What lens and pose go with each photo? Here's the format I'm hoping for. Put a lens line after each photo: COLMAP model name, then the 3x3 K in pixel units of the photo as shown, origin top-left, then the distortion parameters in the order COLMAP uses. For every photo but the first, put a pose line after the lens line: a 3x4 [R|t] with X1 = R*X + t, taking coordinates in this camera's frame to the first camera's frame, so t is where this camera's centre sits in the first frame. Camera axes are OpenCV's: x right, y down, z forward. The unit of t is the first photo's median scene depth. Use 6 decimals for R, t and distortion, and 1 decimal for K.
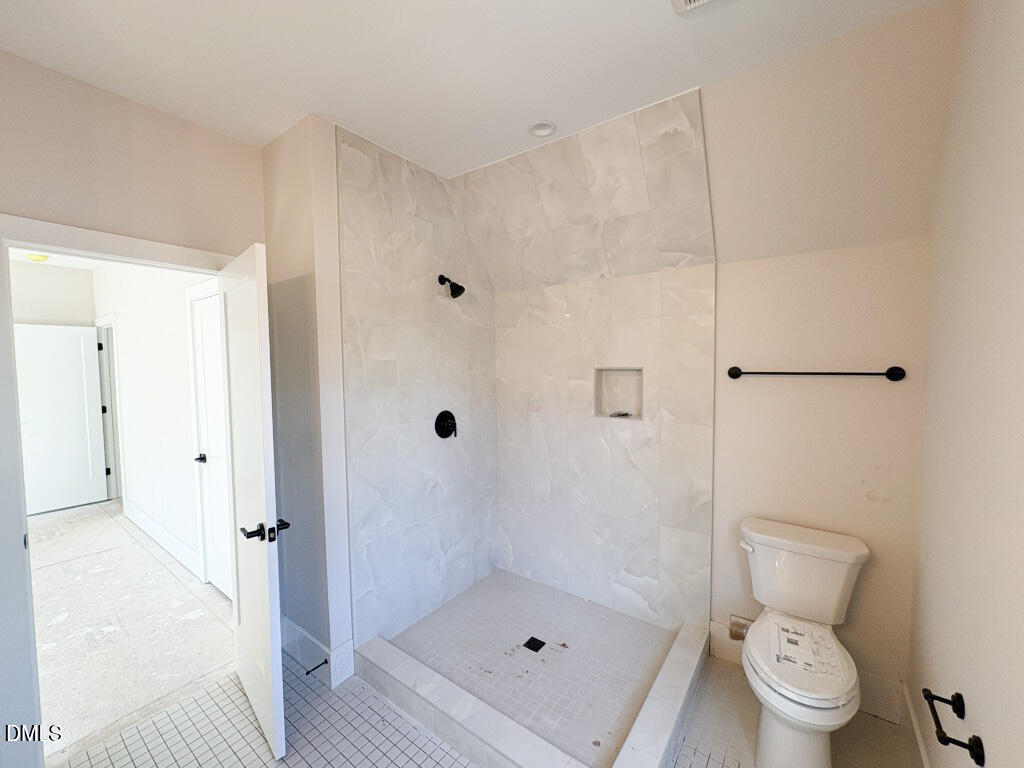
lens RADIAL K [[408.4, 0, 512.0], [0, 408.4, 384.0], [0, 0, 1]] dist [-0.000990, -0.000138]
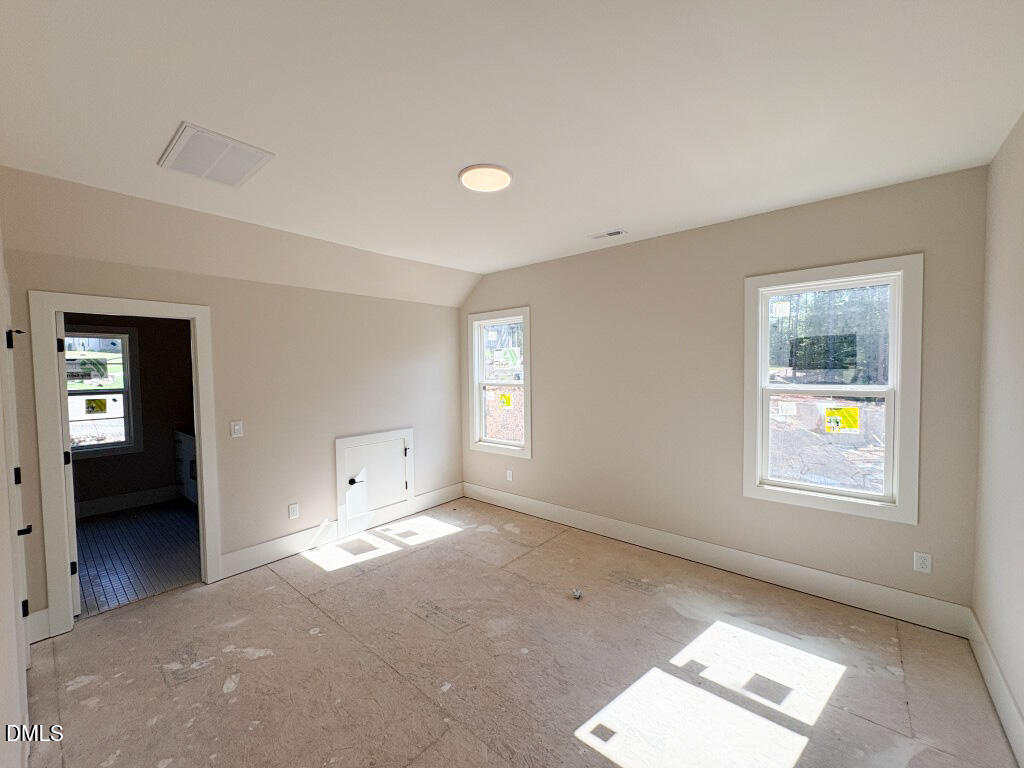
lens RADIAL K [[408.4, 0, 512.0], [0, 408.4, 384.0], [0, 0, 1]] dist [-0.000990, -0.000138]
pose [[-0.996903, 0.019694, 0.076131, -1.819574], [0.026551, 0.995576, 0.090132, -0.089305], [-0.074019, 0.091874, -0.993016, 1.789327]]
